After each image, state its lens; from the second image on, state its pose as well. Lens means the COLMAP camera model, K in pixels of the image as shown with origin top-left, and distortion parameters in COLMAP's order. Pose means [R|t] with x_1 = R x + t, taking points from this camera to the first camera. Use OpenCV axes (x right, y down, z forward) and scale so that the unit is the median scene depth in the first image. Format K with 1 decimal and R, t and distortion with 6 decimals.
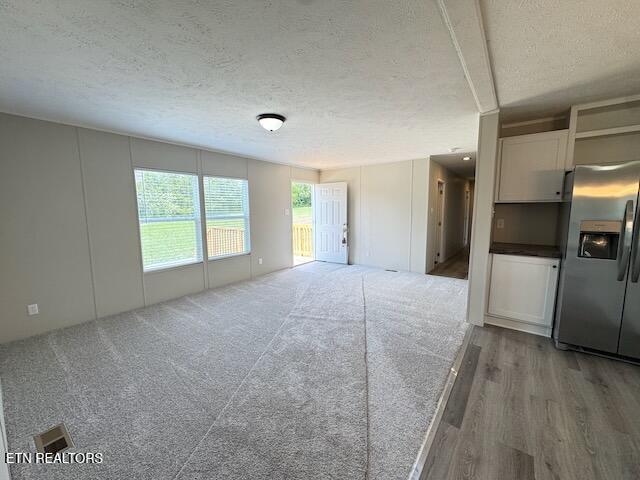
lens RADIAL K [[256.0, 0, 320.8], [0, 256.0, 238.8], [0, 0, 1]] dist [-0.001692, -0.000159]
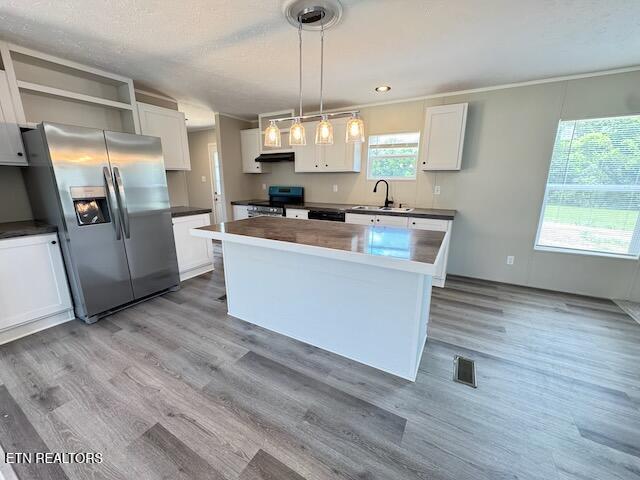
lens RADIAL K [[256.0, 0, 320.8], [0, 256.0, 238.8], [0, 0, 1]] dist [-0.001692, -0.000159]
pose [[-0.137185, -0.219963, 0.965814, -0.044629], [0.107371, 0.965985, 0.235253, -0.010733], [-0.984709, 0.135974, -0.108901, 0.226331]]
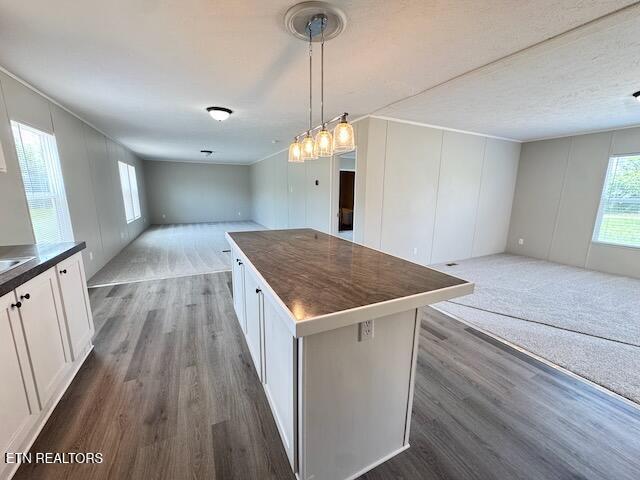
lens RADIAL K [[256.0, 0, 320.8], [0, 256.0, 238.8], [0, 0, 1]] dist [-0.001692, -0.000159]
pose [[-0.440096, 0.170423, -0.881630, 1.530887], [-0.108600, 0.964516, 0.240657, -0.059899], [0.891359, 0.201657, -0.405972, 0.505647]]
